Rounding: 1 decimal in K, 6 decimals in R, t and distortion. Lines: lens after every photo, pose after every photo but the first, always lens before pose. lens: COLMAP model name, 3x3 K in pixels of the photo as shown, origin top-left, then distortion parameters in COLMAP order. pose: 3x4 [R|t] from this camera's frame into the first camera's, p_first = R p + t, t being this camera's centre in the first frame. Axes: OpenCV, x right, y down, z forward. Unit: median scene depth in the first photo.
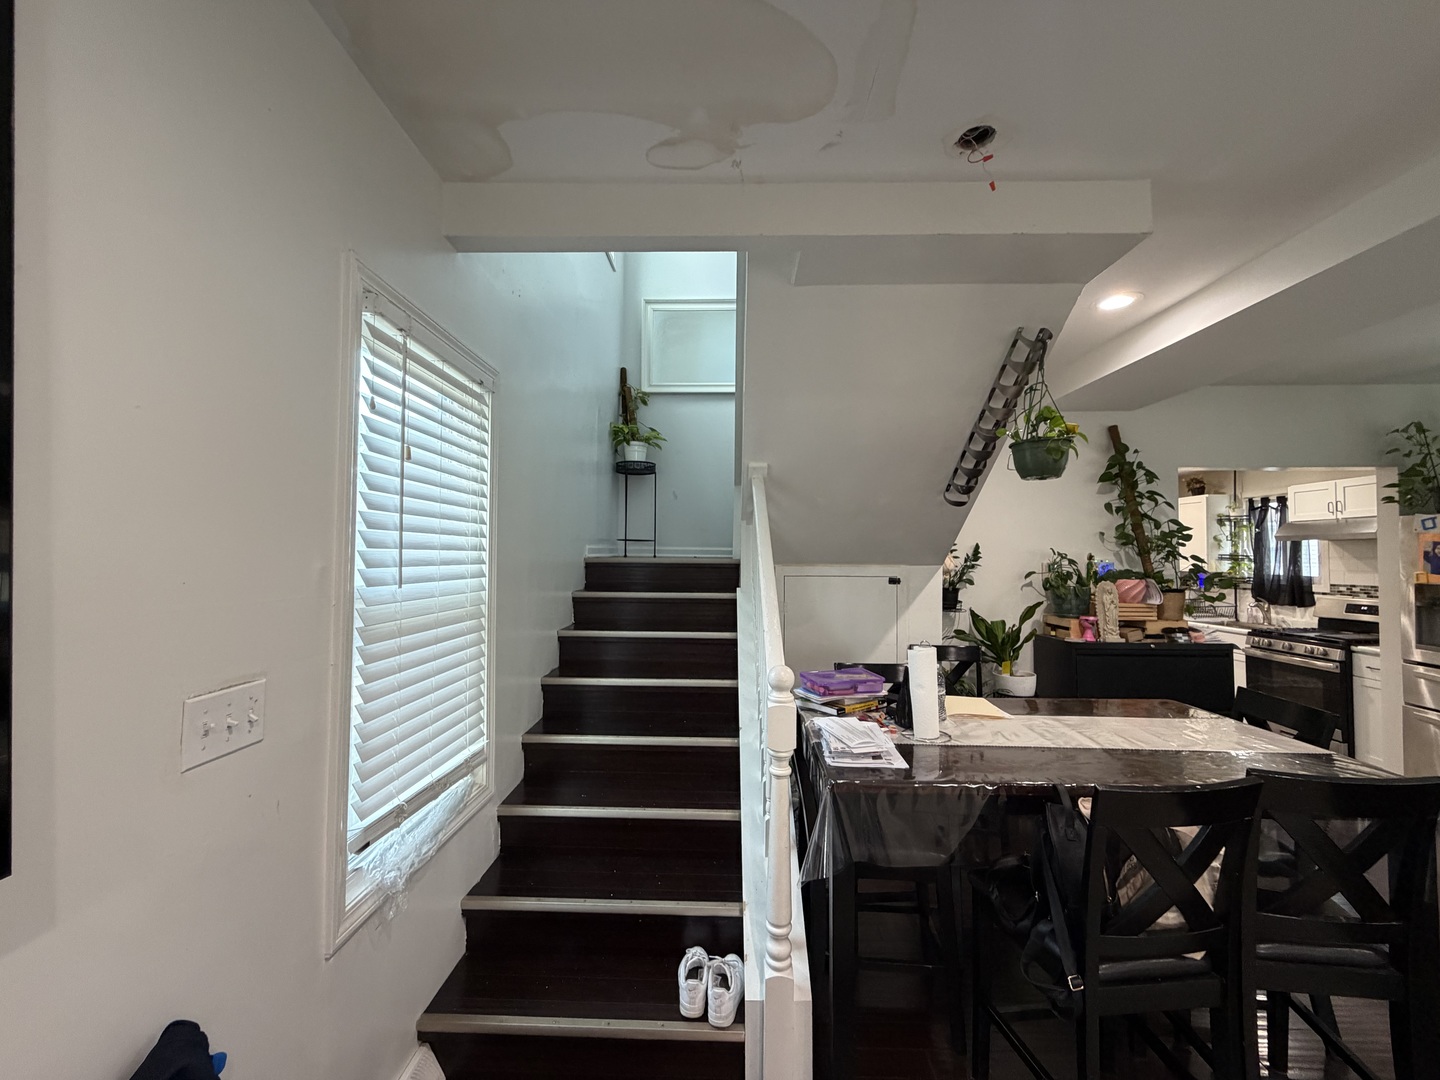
lens RADIAL K [[574.4, 0, 716.7], [0, 574.4, 542.2], [0, 0, 1]] dist [-0.002090, 0.000652]
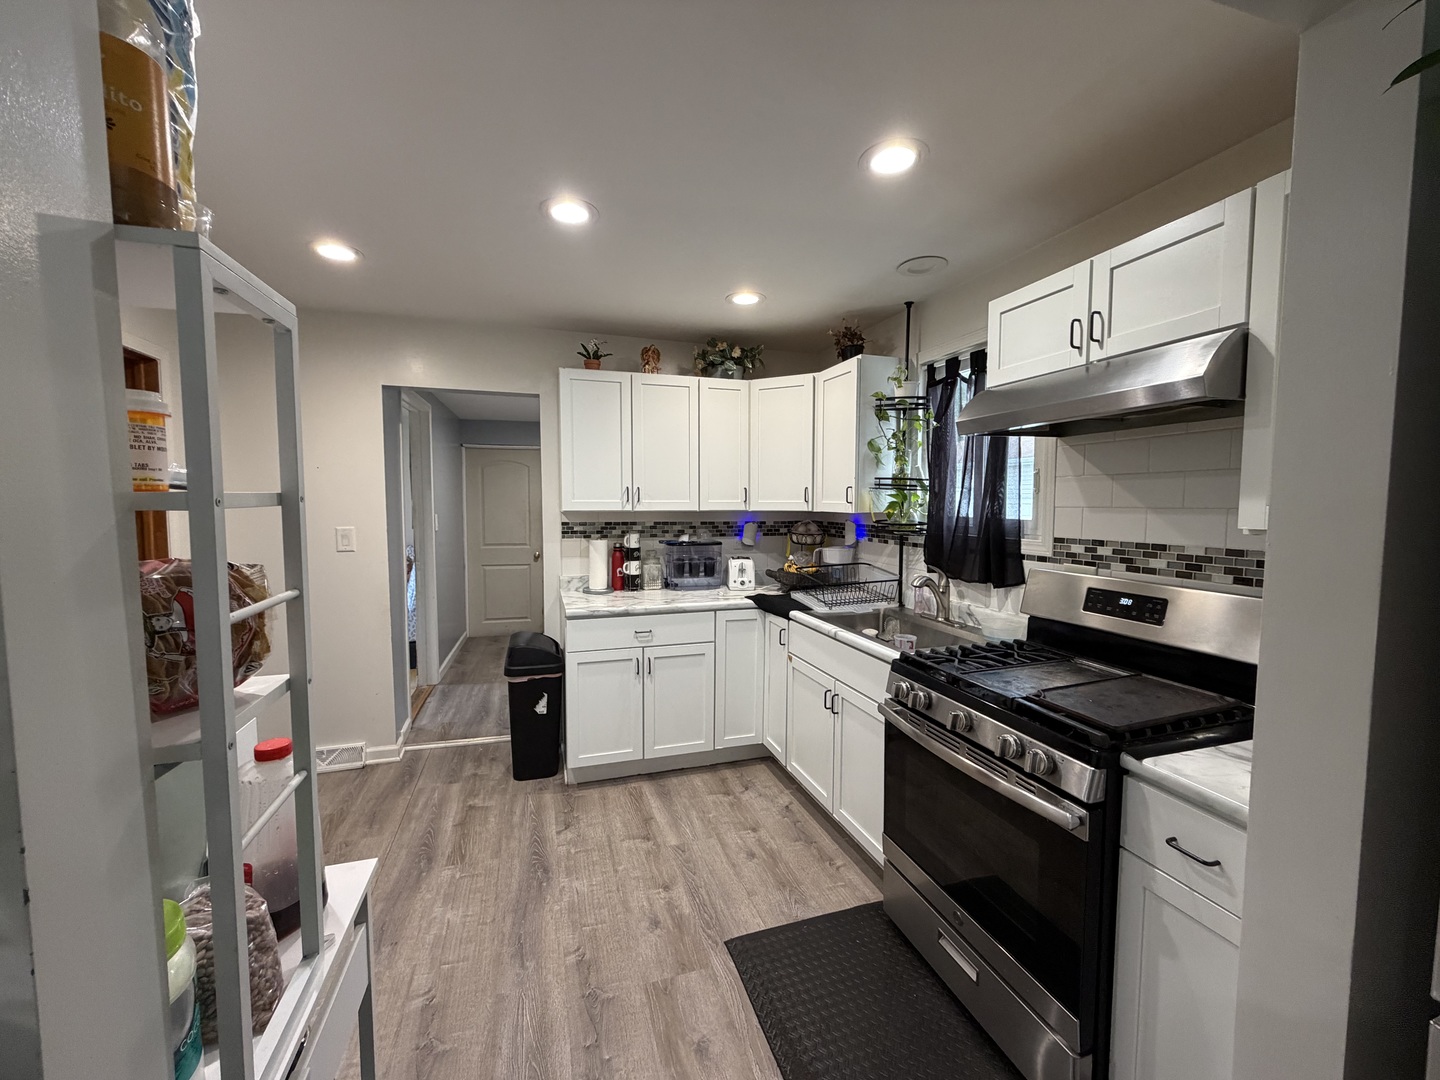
lens RADIAL K [[574.4, 0, 717.0], [0, 574.4, 541.4], [0, 0, 1]] dist [-0.002090, 0.000652]
pose [[0.944649, -0.028010, 0.326885, 0.660897], [-0.003135, 0.995533, 0.094364, 0.034330], [-0.328068, -0.090165, 0.940341, 0.649961]]
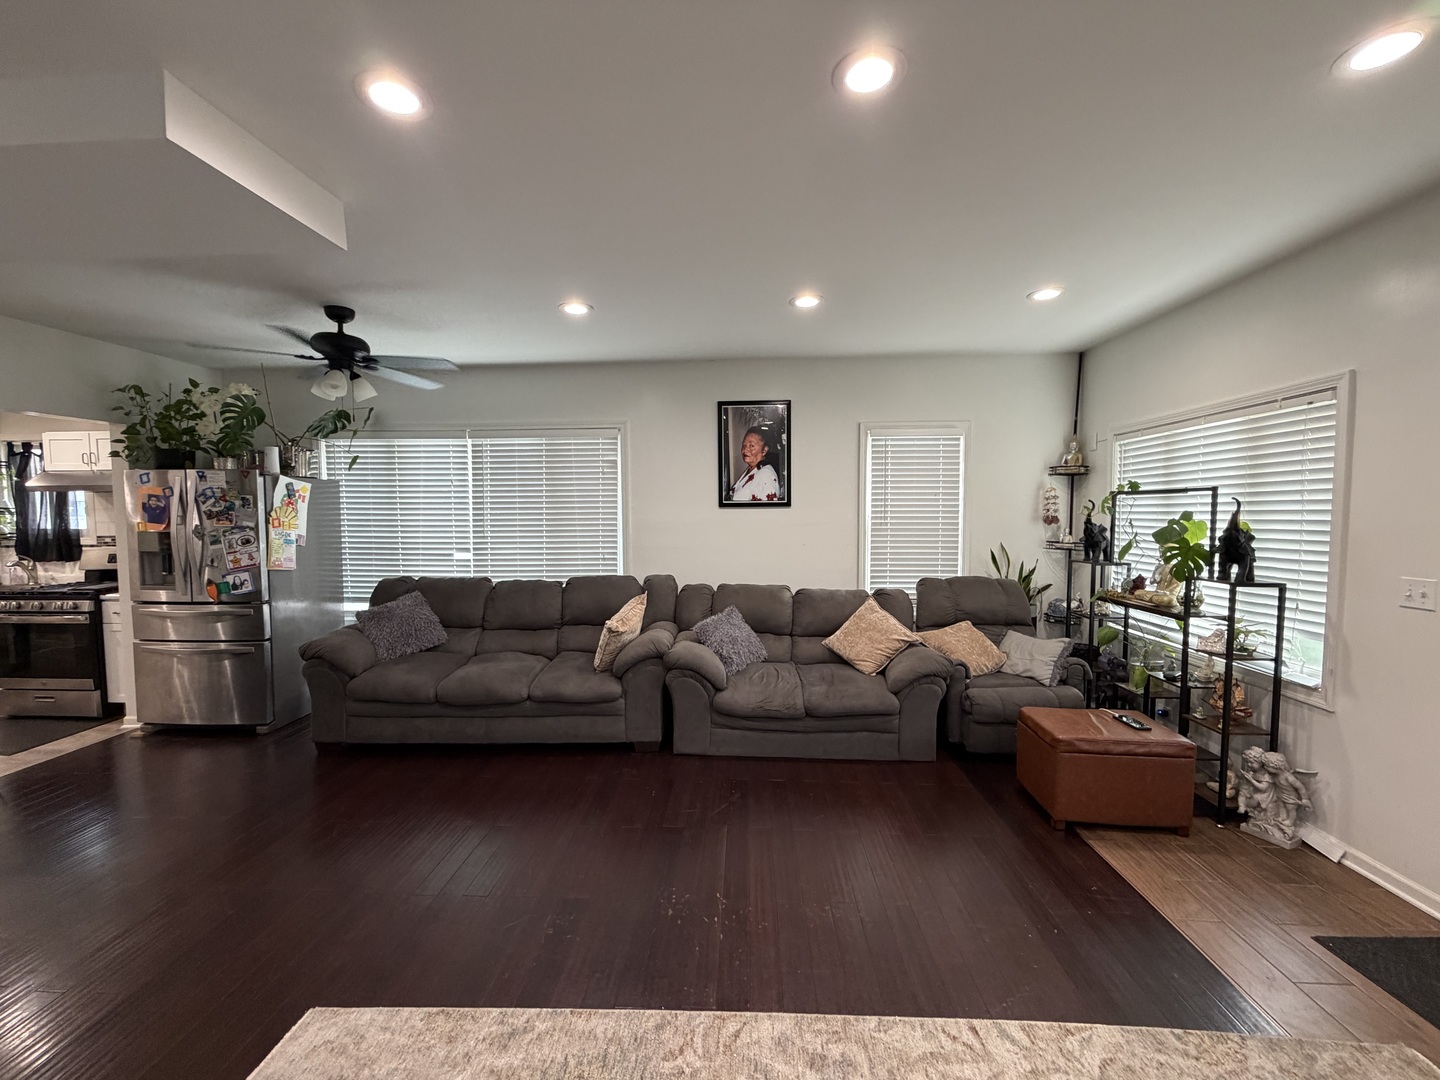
lens RADIAL K [[574.4, 0, 718.4], [0, 574.4, 540.2], [0, 0, 1]] dist [-0.002090, 0.000652]
pose [[0.024070, -0.059069, 0.997964, 0.093820], [-0.018073, 0.998064, 0.059511, 0.001105], [-0.999547, -0.019468, 0.022956, -0.104116]]
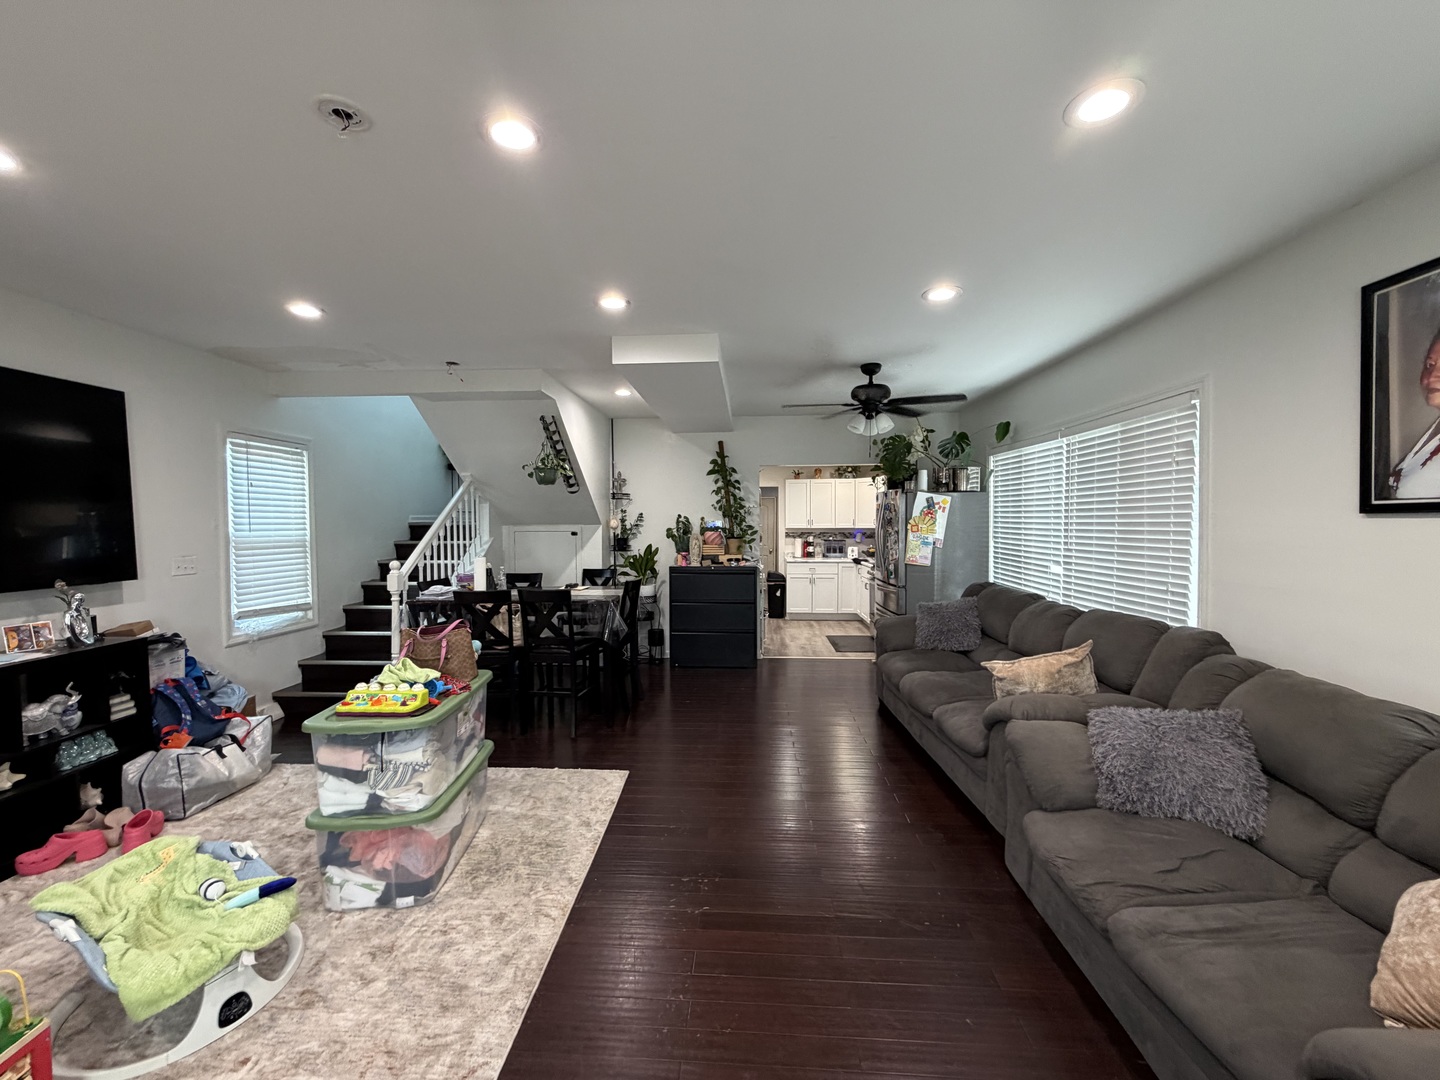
lens RADIAL K [[574.4, 0, 718.6], [0, 574.4, 542.3], [0, 0, 1]] dist [-0.002090, 0.000652]
pose [[0.999572, -0.008557, -0.027979, 0.544106], [0.010243, 0.998103, 0.060702, -0.006230], [0.027406, -0.060962, 0.997764, -0.522971]]
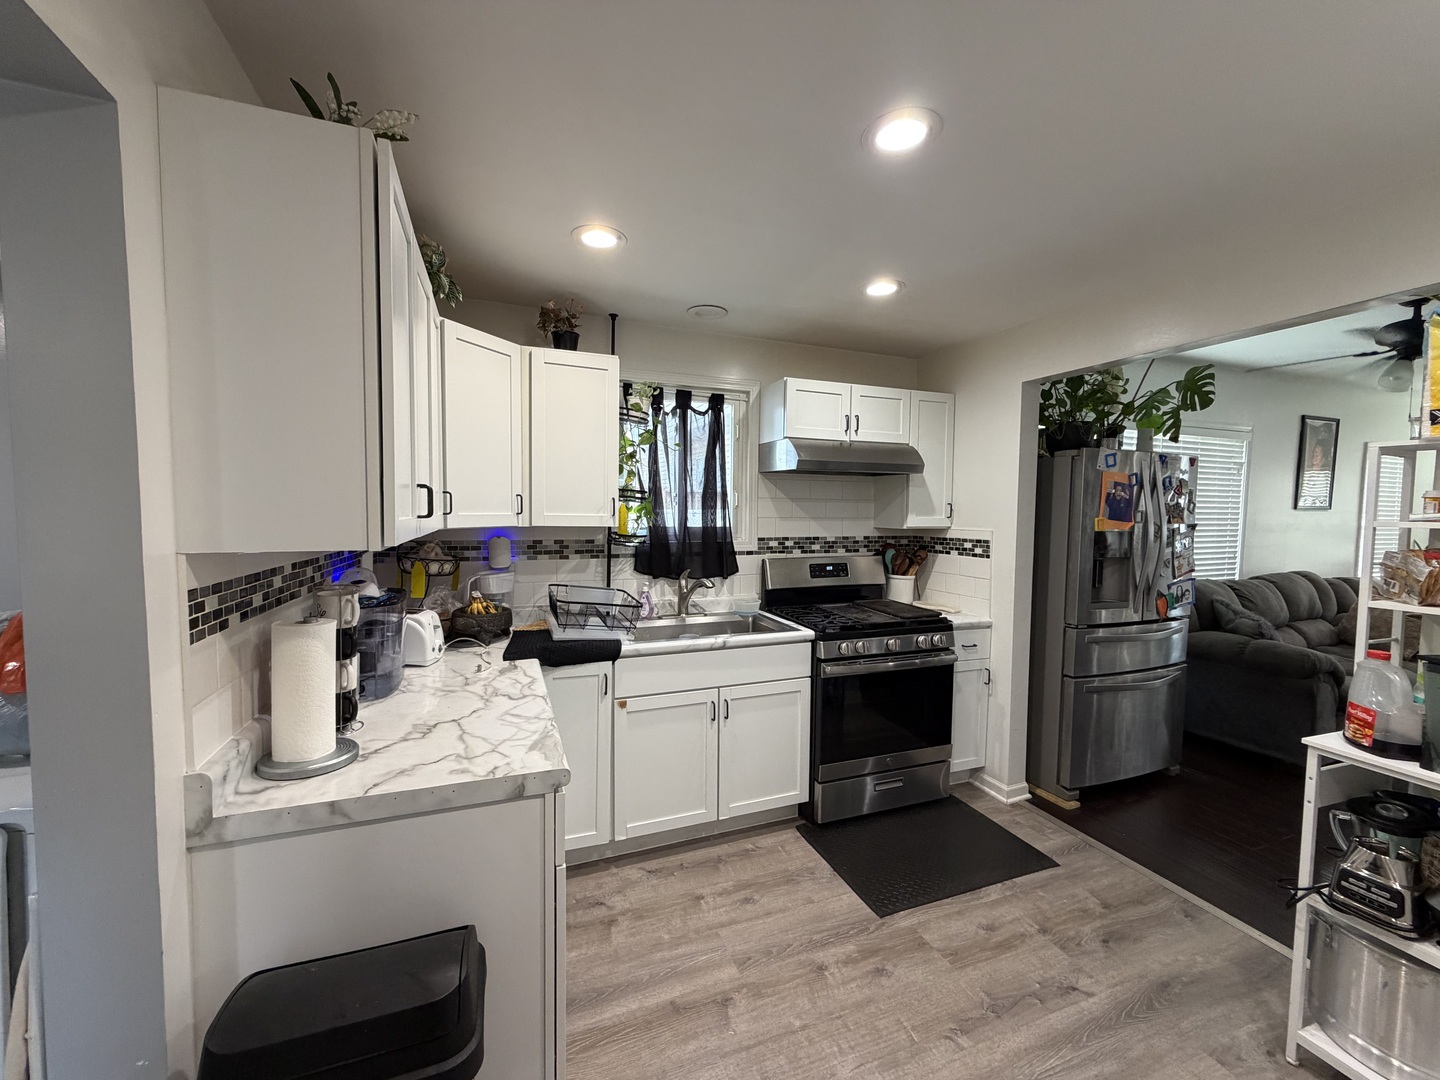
lens RADIAL K [[574.4, 0, 718.7], [0, 574.4, 539.6], [0, 0, 1]] dist [-0.002090, 0.000652]
pose [[-0.382222, -0.058951, 0.922188, 0.456624], [-0.034935, 0.998171, 0.049328, 0.042502], [-0.923410, -0.013362, -0.383582, 1.258671]]
